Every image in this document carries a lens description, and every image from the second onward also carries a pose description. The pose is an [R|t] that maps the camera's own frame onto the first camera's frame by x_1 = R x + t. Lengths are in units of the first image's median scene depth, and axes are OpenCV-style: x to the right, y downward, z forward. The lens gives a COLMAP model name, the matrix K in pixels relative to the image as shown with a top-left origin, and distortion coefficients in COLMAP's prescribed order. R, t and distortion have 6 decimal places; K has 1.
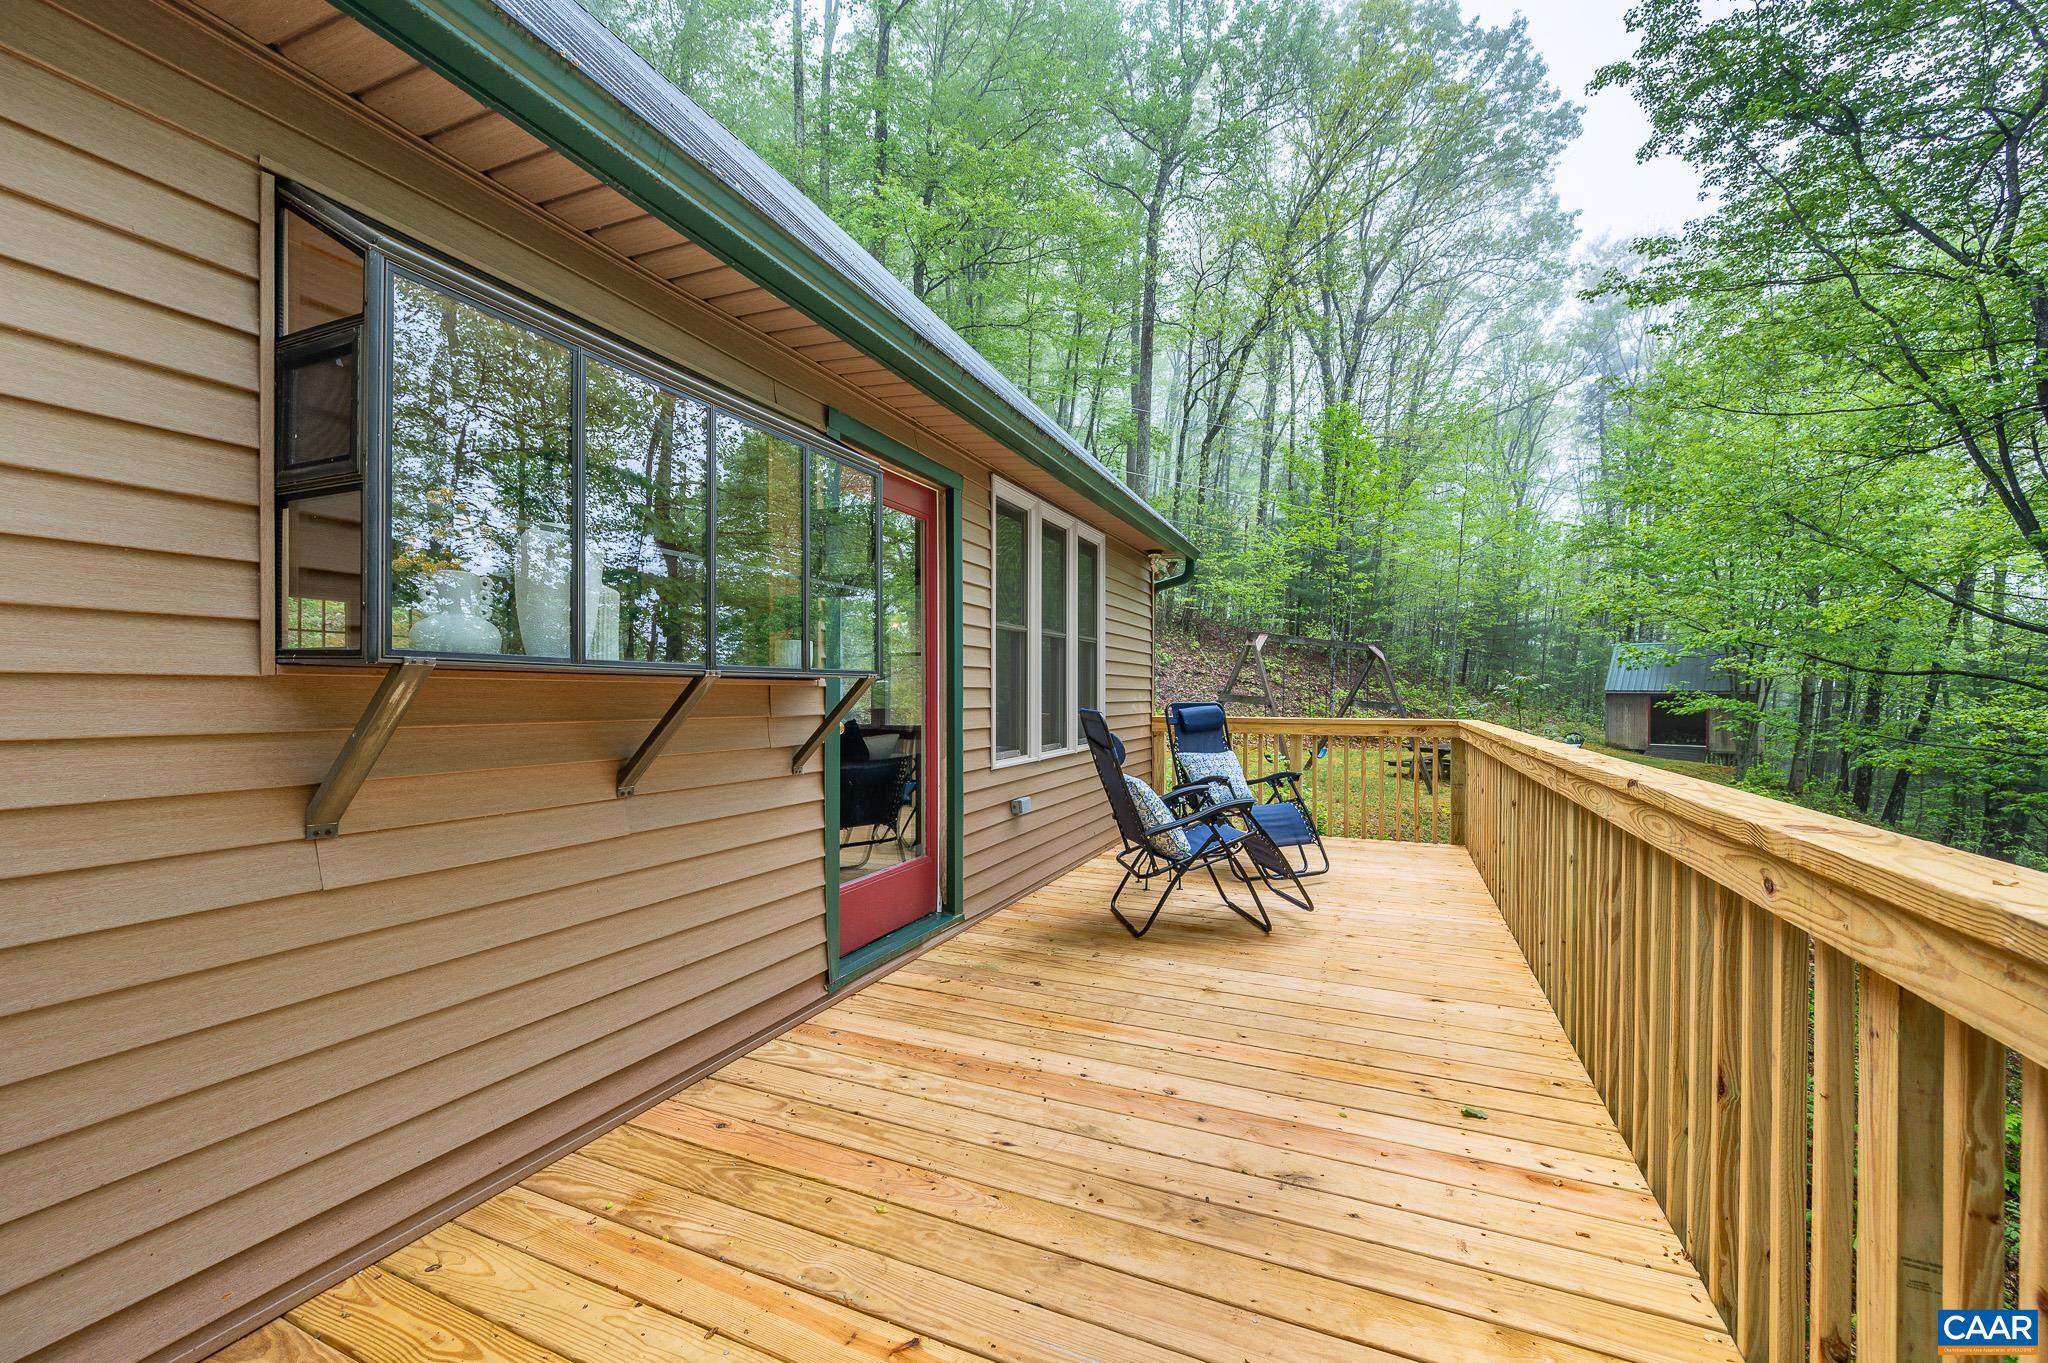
lens RADIAL K [[816.2, 0, 1027.4], [0, 816.2, 685.5], [0, 0, 1]] dist [0.001115, -0.000365]
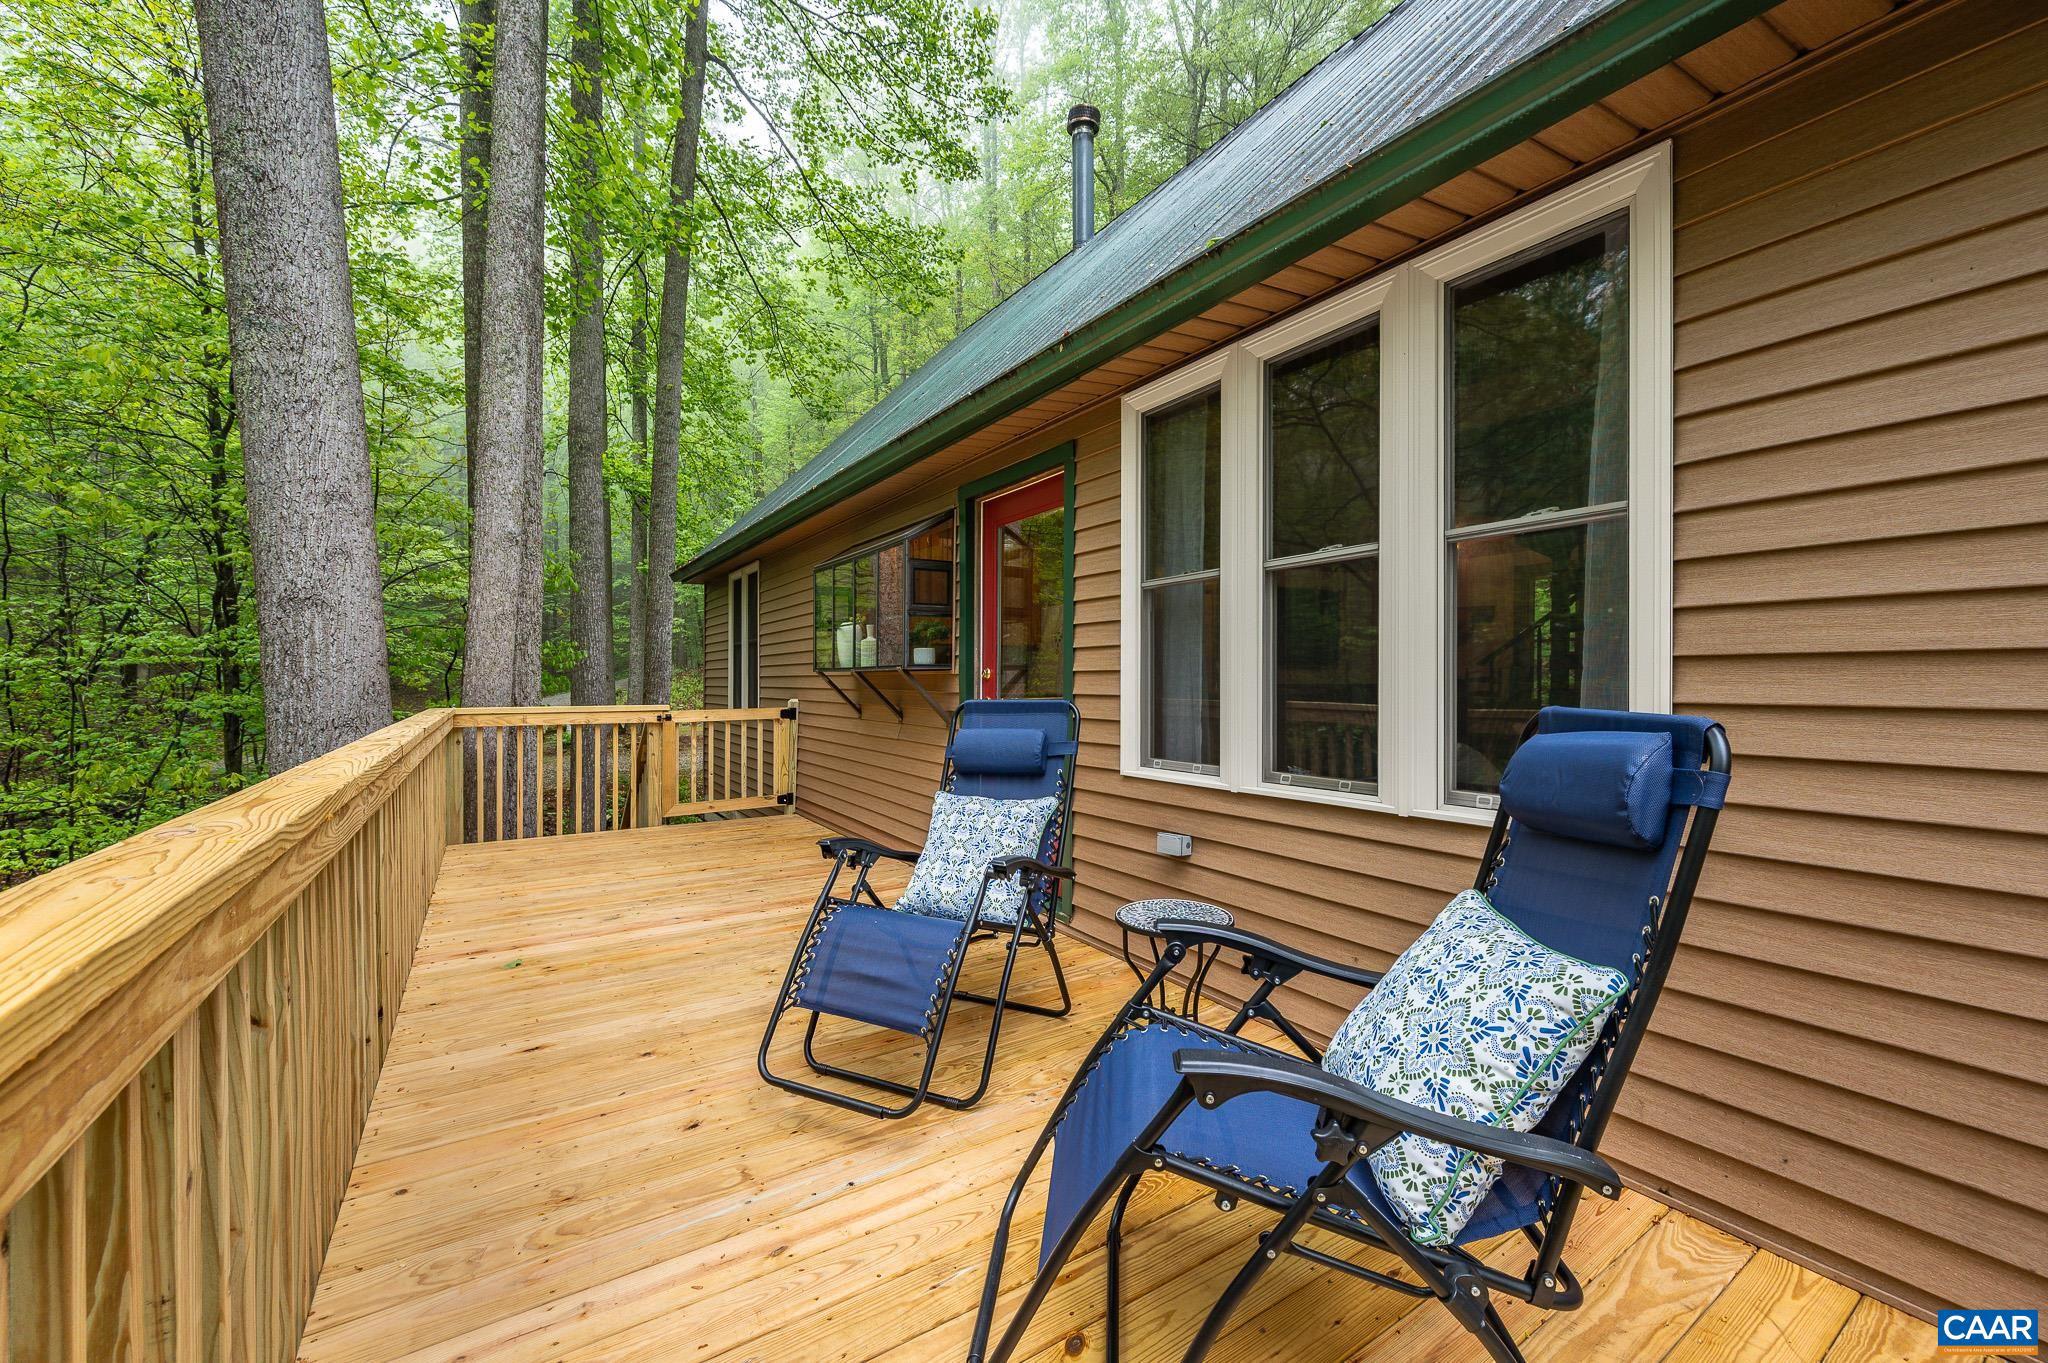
lens RADIAL K [[816.2, 0, 1027.4], [0, 816.2, 685.5], [0, 0, 1]] dist [0.001115, -0.000365]
pose [[-0.549395, 0.014903, -0.835430, 0.635628], [0.009559, 0.999888, 0.011551, 0.007188], [0.835508, -0.001640, -0.549476, 1.303492]]
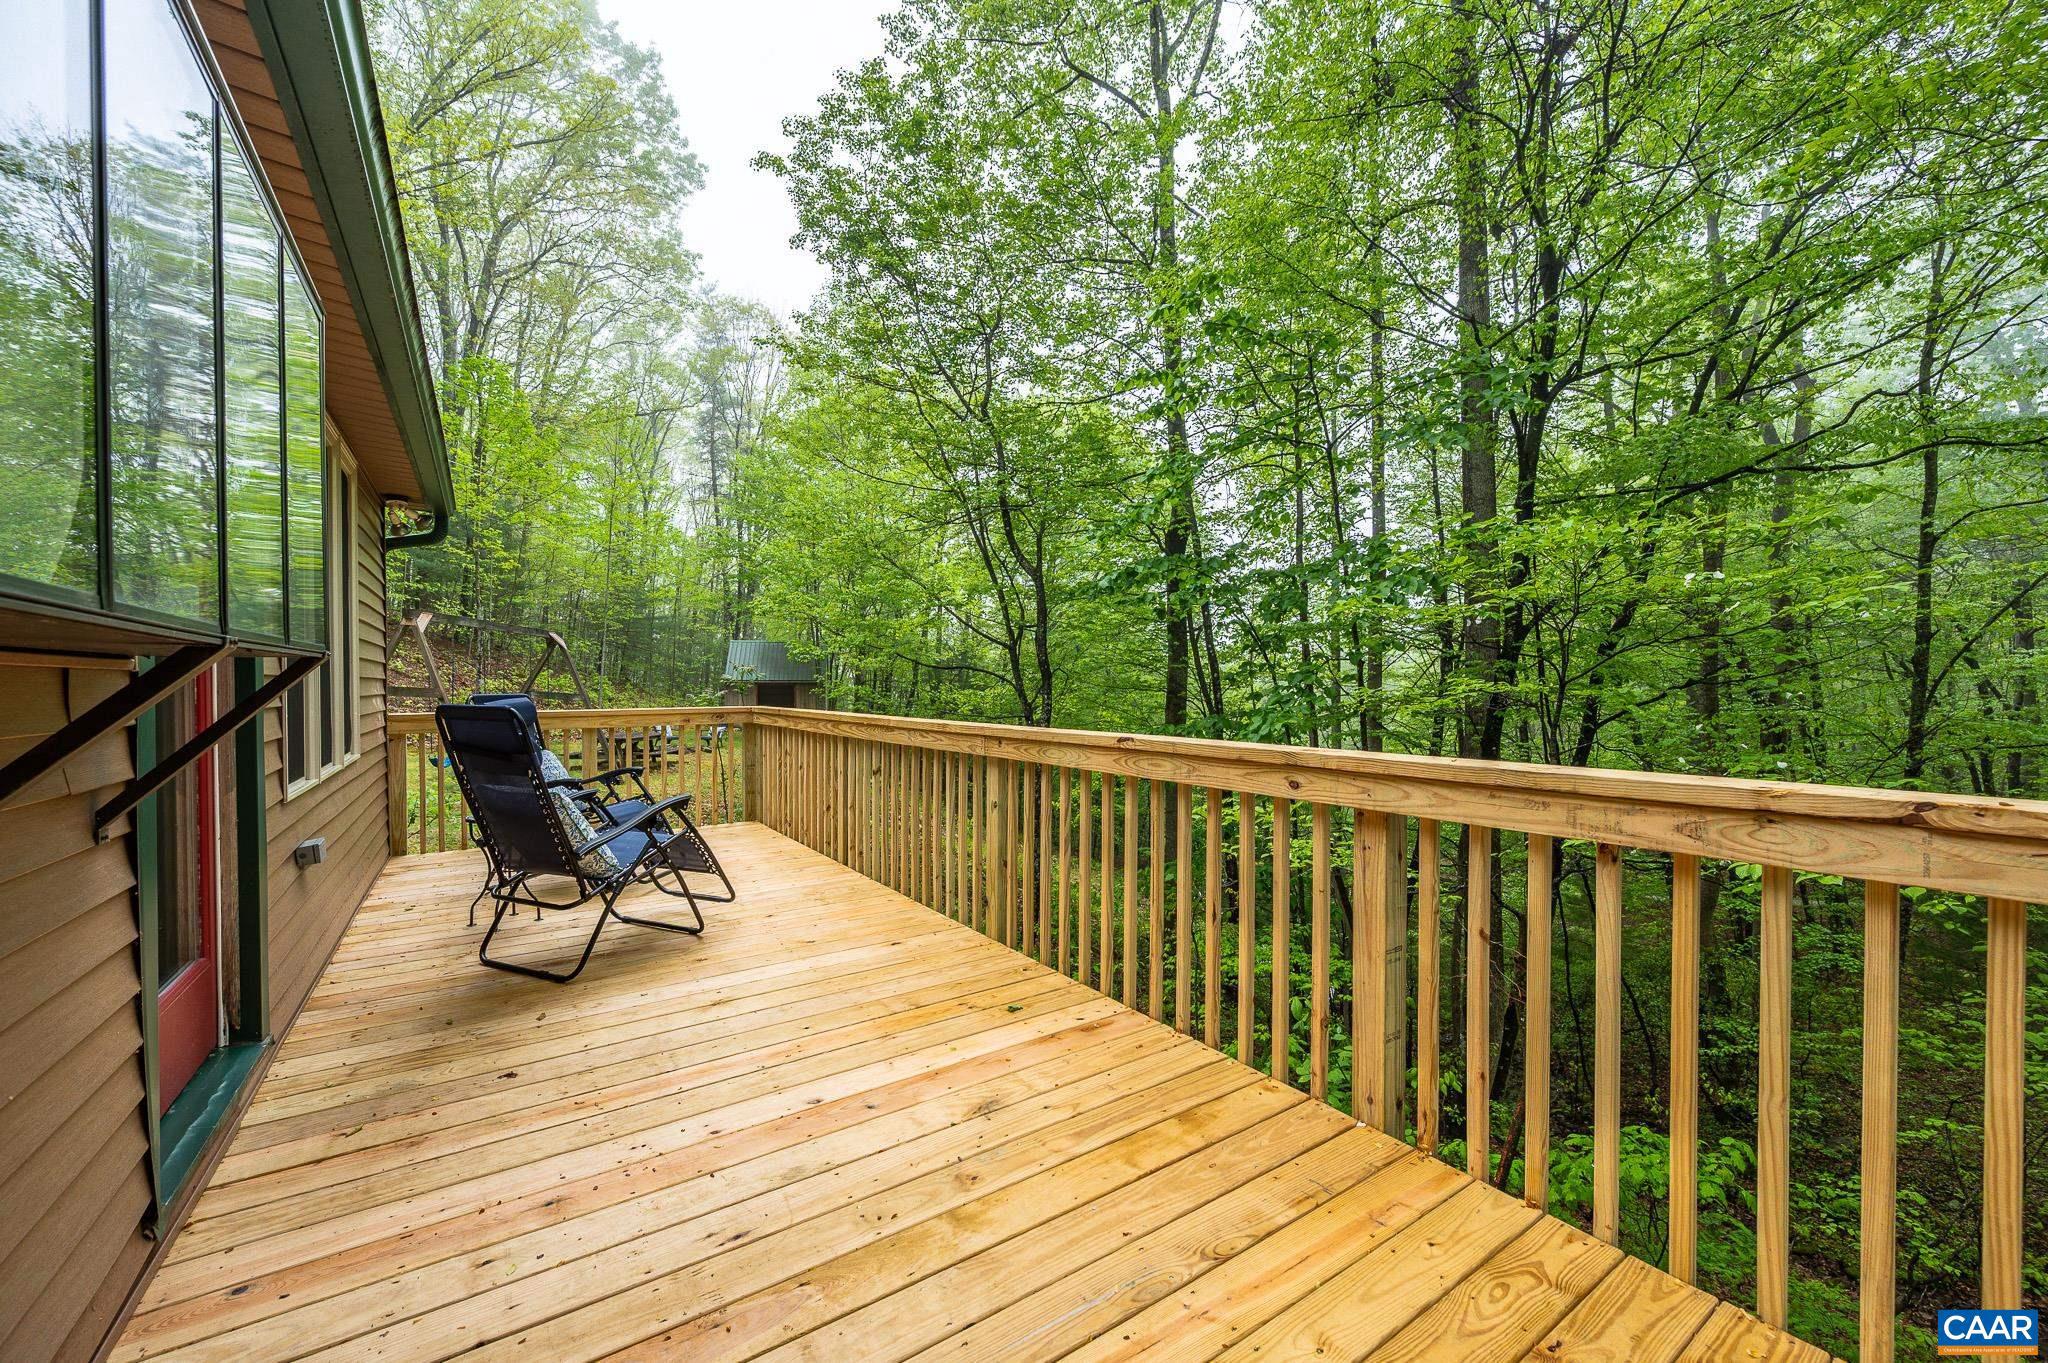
lens RADIAL K [[804.6, 0, 1026.8], [0, 804.6, 686.3], [0, 0, 1]] dist [-0.001771, 0.000009]
pose [[0.536107, -0.010625, 0.844083, -0.256273], [-0.001320, 0.999909, 0.013425, 0.000337], [-0.844149, -0.008311, 0.536044, 0.156421]]
